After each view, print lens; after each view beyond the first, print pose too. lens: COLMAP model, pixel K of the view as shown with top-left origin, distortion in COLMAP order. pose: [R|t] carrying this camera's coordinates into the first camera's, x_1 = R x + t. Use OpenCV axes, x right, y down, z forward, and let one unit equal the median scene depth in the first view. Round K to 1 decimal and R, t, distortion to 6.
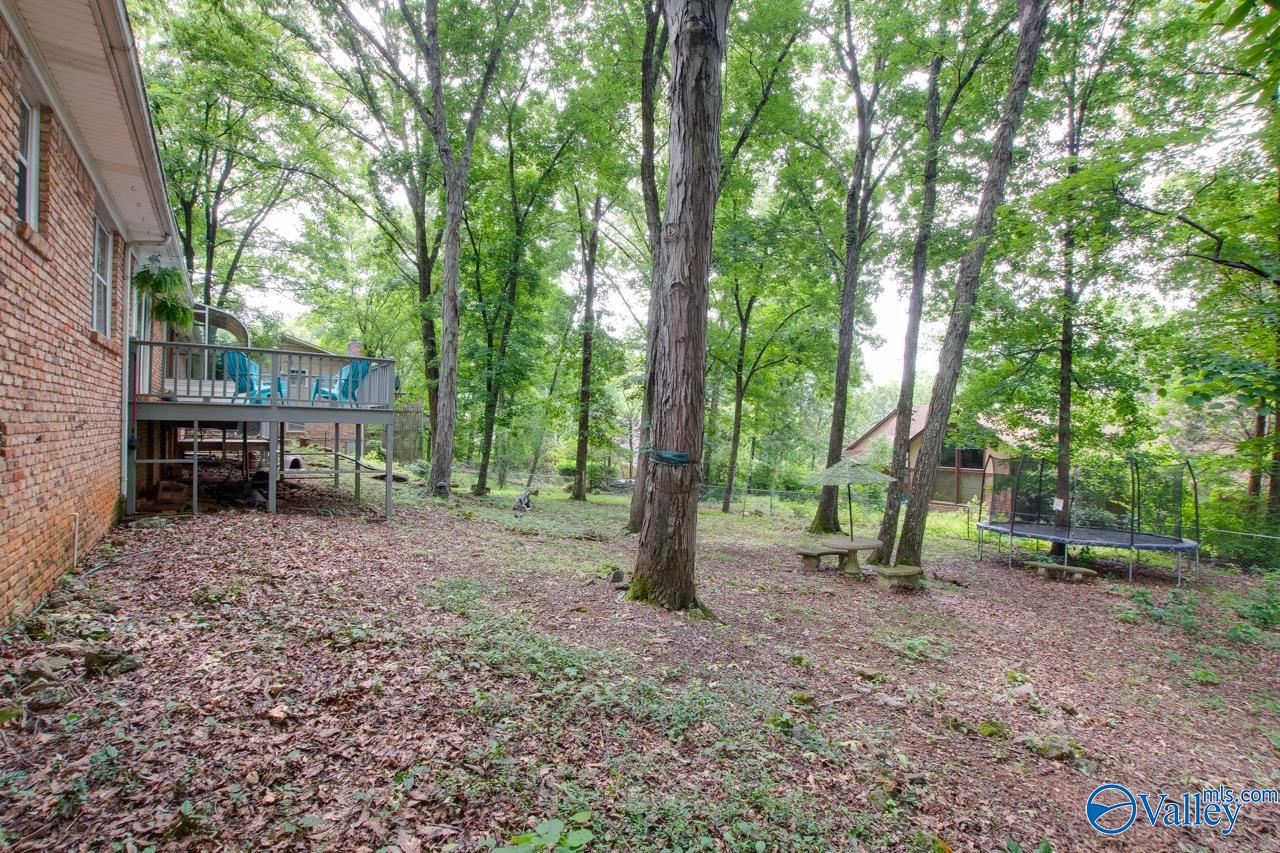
lens RADIAL K [[590.5, 0, 636.6], [0, 590.5, 428.5], [0, 0, 1]] dist [-0.032302, 0.005354]
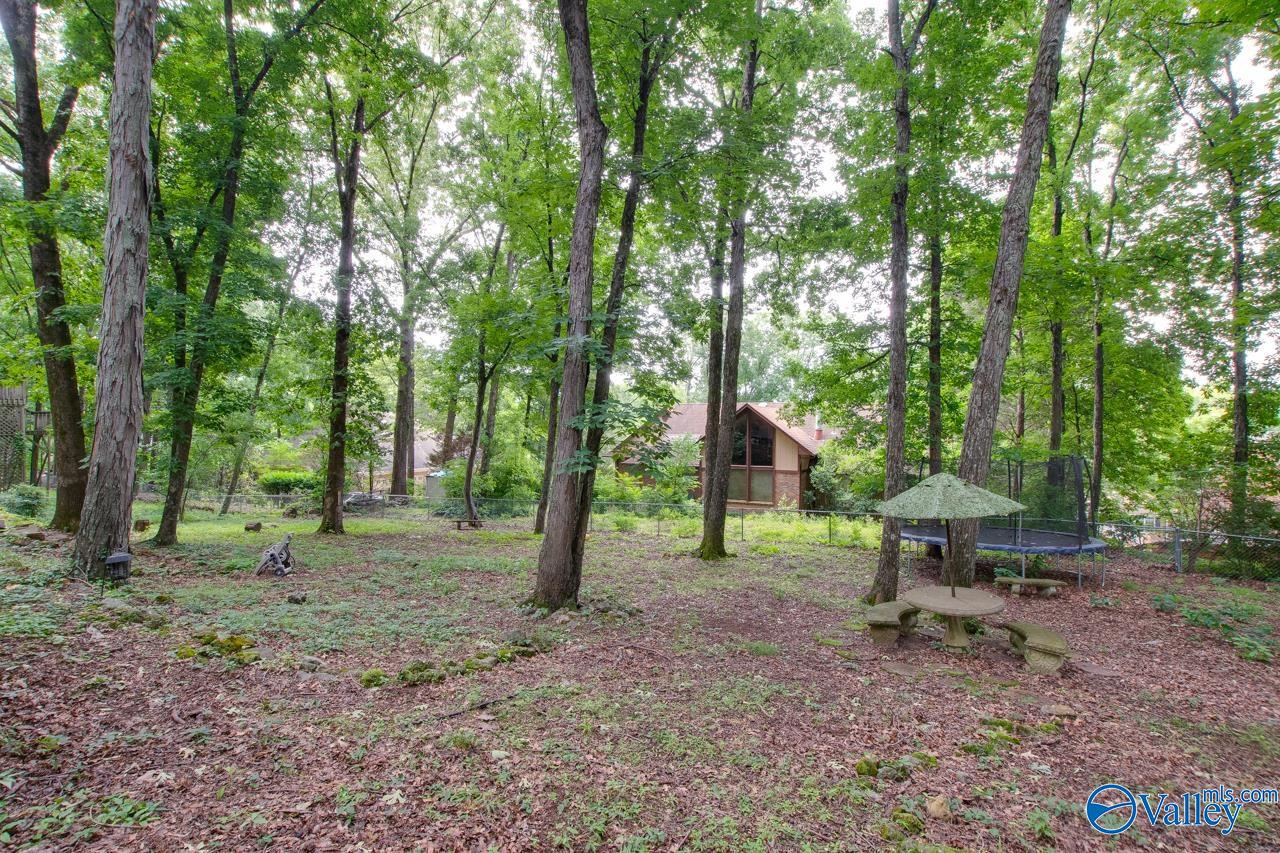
lens RADIAL K [[590.5, 0, 636.6], [0, 590.5, 428.5], [0, 0, 1]] dist [-0.032302, 0.005354]
pose [[0.885989, -0.007988, 0.463638, -0.106950], [0.006954, 0.999968, 0.003939, -0.001653], [-0.463655, -0.000266, 0.886016, 0.247983]]
